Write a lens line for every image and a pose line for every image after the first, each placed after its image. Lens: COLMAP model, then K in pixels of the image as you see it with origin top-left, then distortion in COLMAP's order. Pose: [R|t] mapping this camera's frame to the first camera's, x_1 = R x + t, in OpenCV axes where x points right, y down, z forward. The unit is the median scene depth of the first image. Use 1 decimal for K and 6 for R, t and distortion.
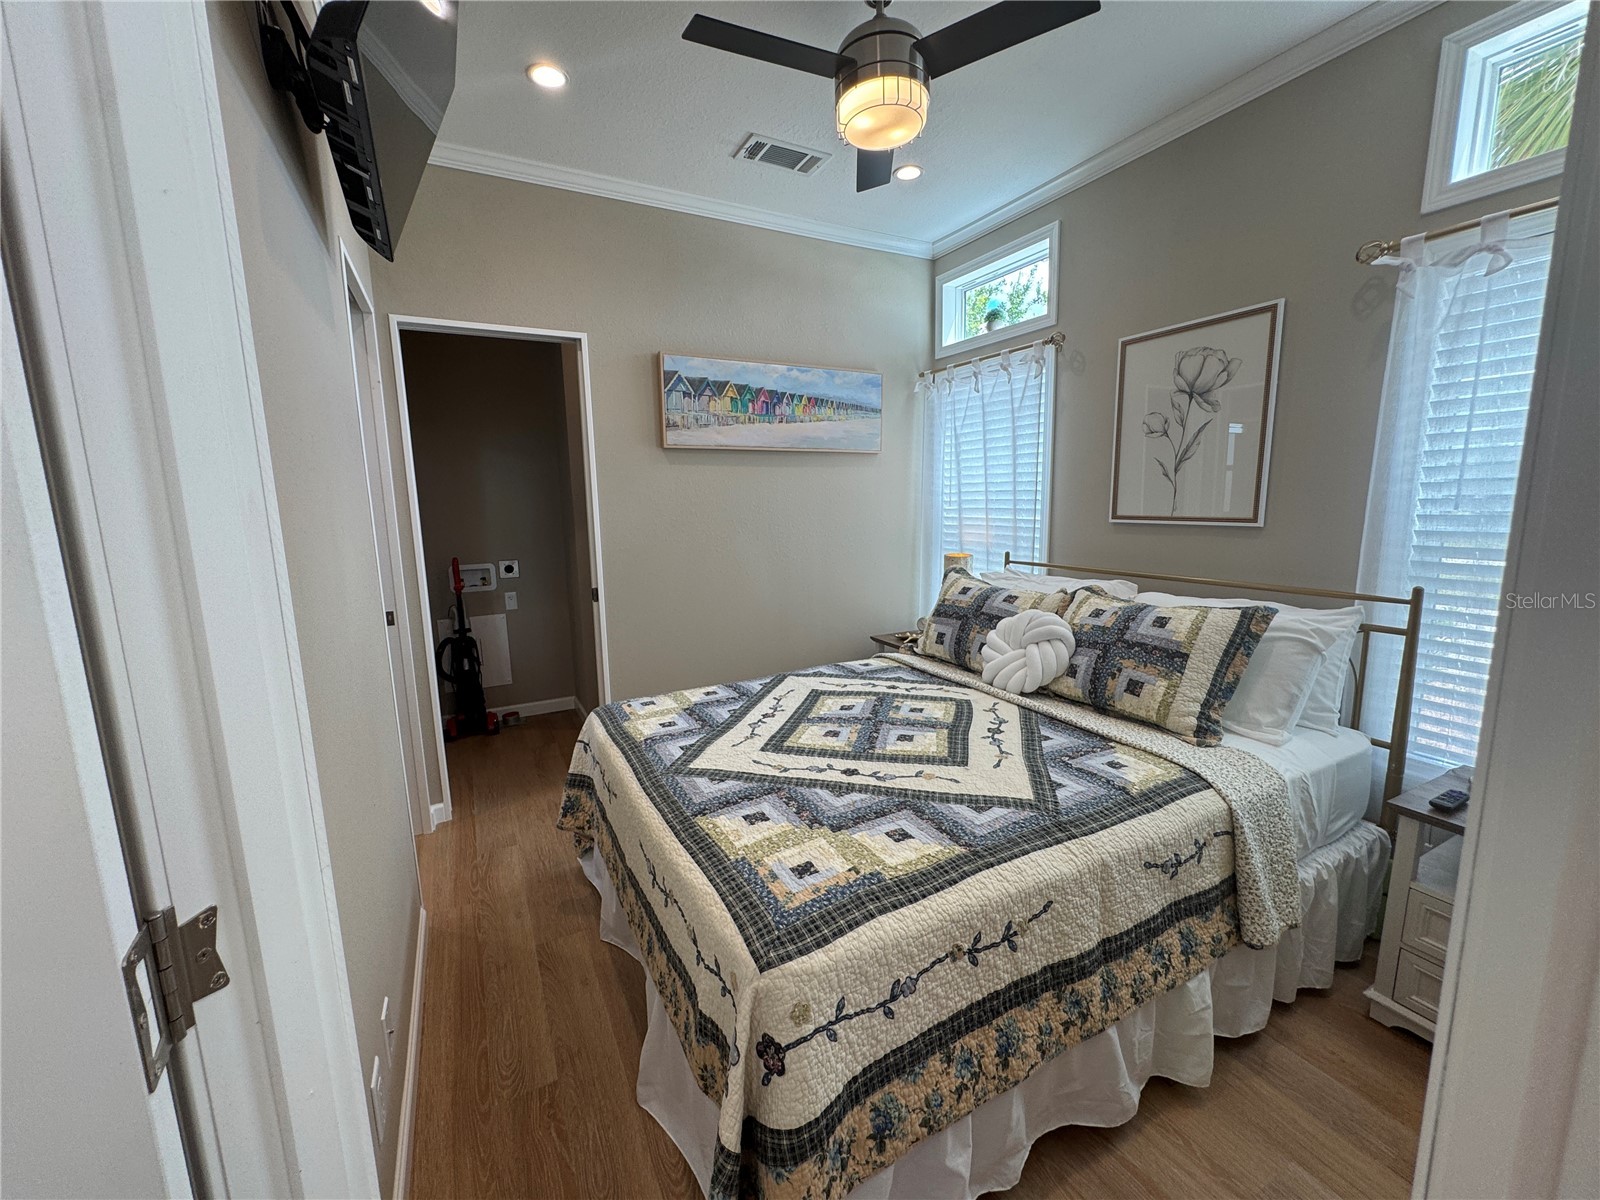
lens RADIAL K [[640.2, 0, 800.0], [0, 640.2, 600.0], [0, 0, 1]] dist [-0.002922, 0.000511]
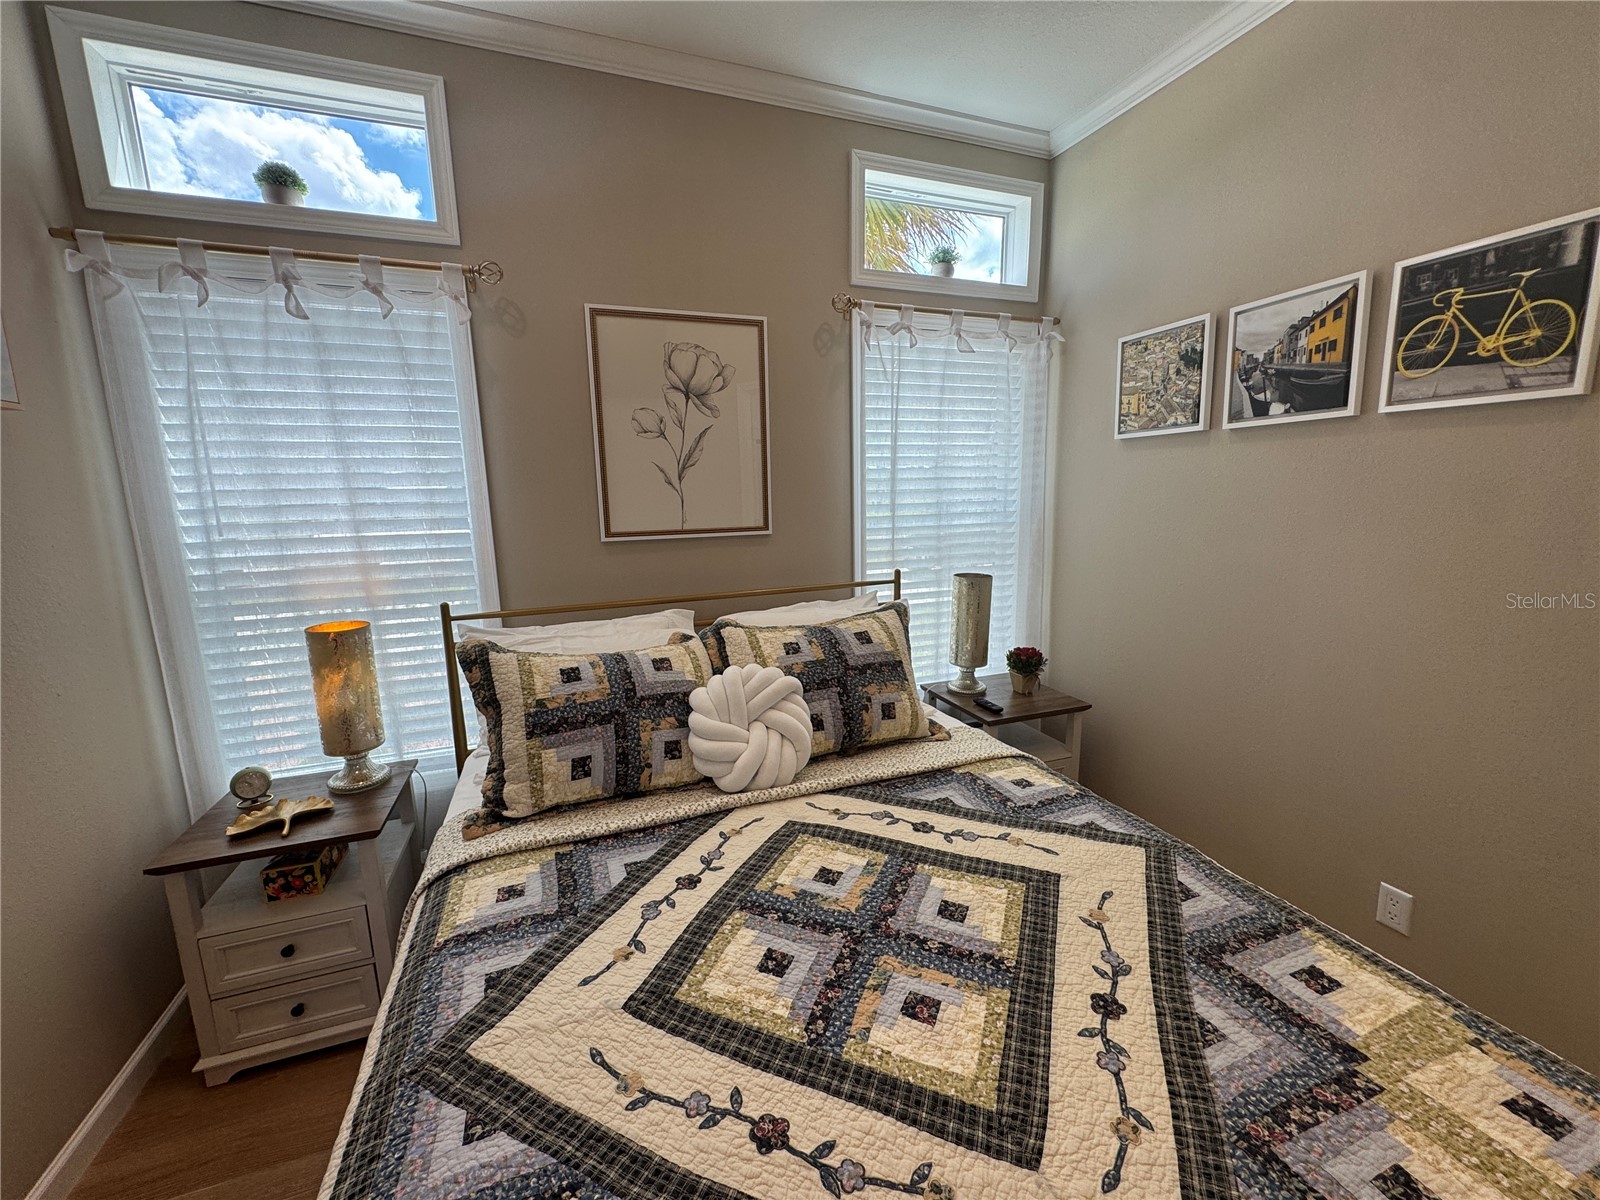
lens RADIAL K [[640.2, 0, 800.0], [0, 640.2, 600.0], [0, 0, 1]] dist [-0.002922, 0.000511]
pose [[0.124217, -0.160275, 0.979225, -0.346879], [0.174075, 0.975083, 0.137516, -0.156627], [-0.976866, 0.153377, 0.149022, 0.876361]]
